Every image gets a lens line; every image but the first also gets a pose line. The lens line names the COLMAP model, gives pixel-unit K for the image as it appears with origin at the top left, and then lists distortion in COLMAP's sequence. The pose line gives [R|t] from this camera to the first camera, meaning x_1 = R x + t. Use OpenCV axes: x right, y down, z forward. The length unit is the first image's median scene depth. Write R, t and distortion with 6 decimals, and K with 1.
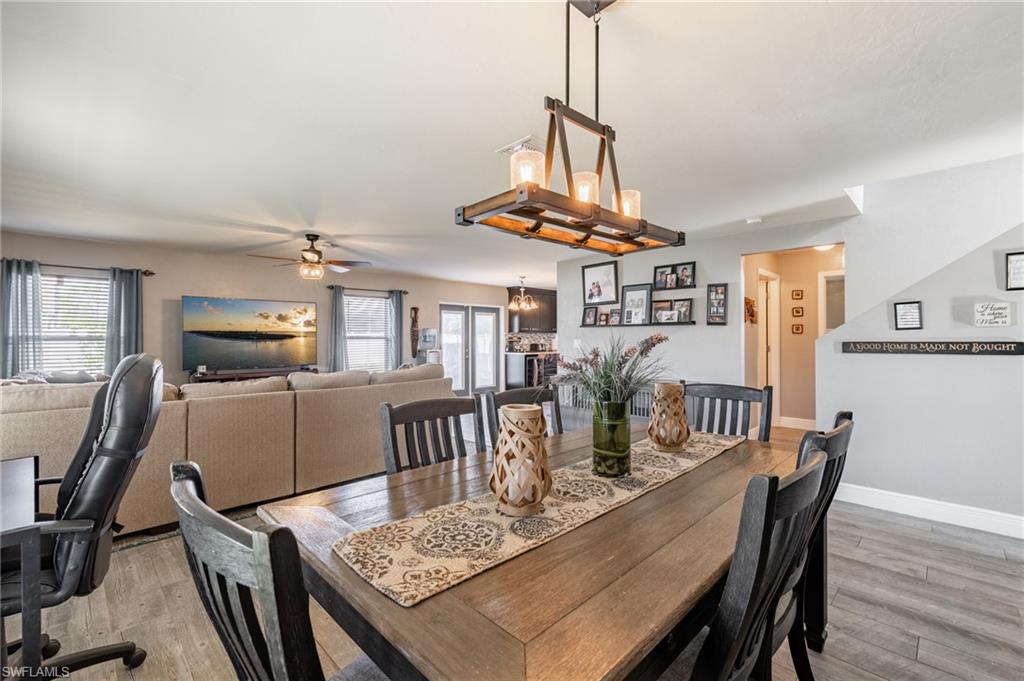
lens RADIAL K [[439.1, 0, 509.0], [0, 439.1, 337.1], [0, 0, 1]] dist [0.000213, -0.000077]
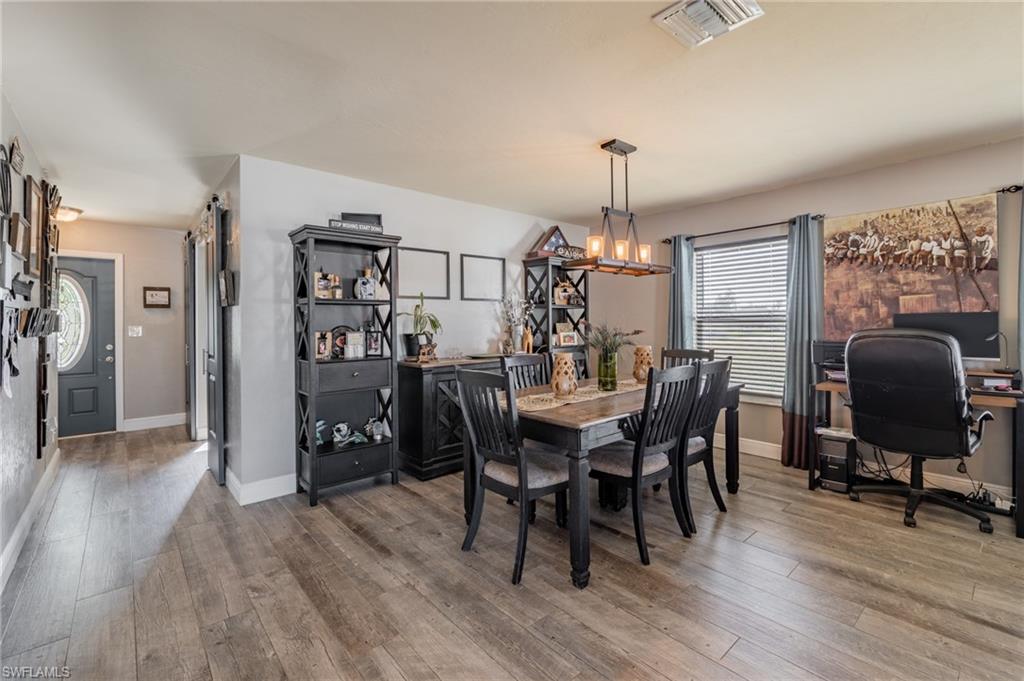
lens RADIAL K [[449.1, 0, 513.2], [0, 449.1, 321.3], [0, 0, 1]] dist [-0.000752, -0.000328]
pose [[-0.998590, 0.009914, 0.052153, 0.128024], [0.009460, 0.999915, -0.008943, 0.002584], [-0.052237, -0.008437, -0.998599, 0.707024]]
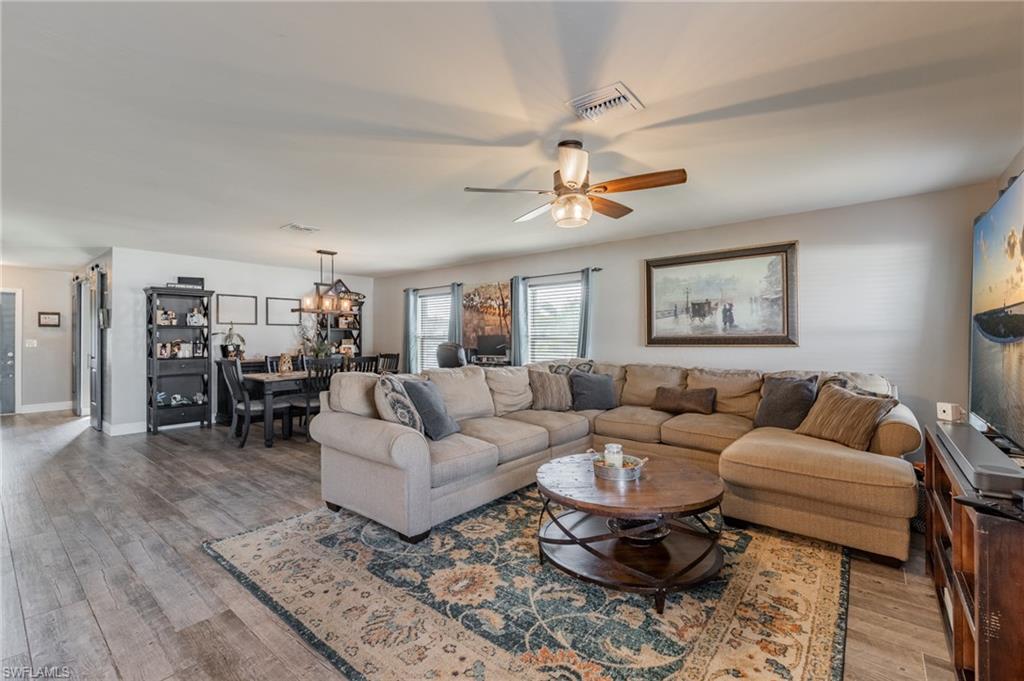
lens RADIAL K [[440.6, 0, 516.4], [0, 440.6, 335.2], [0, 0, 1]] dist [0.000690, 0.000294]
pose [[-0.992688, 0.002777, -0.120677, -0.249769], [0.004514, 0.999890, -0.014121, 0.007866], [0.120625, -0.014562, -0.992591, 1.211960]]
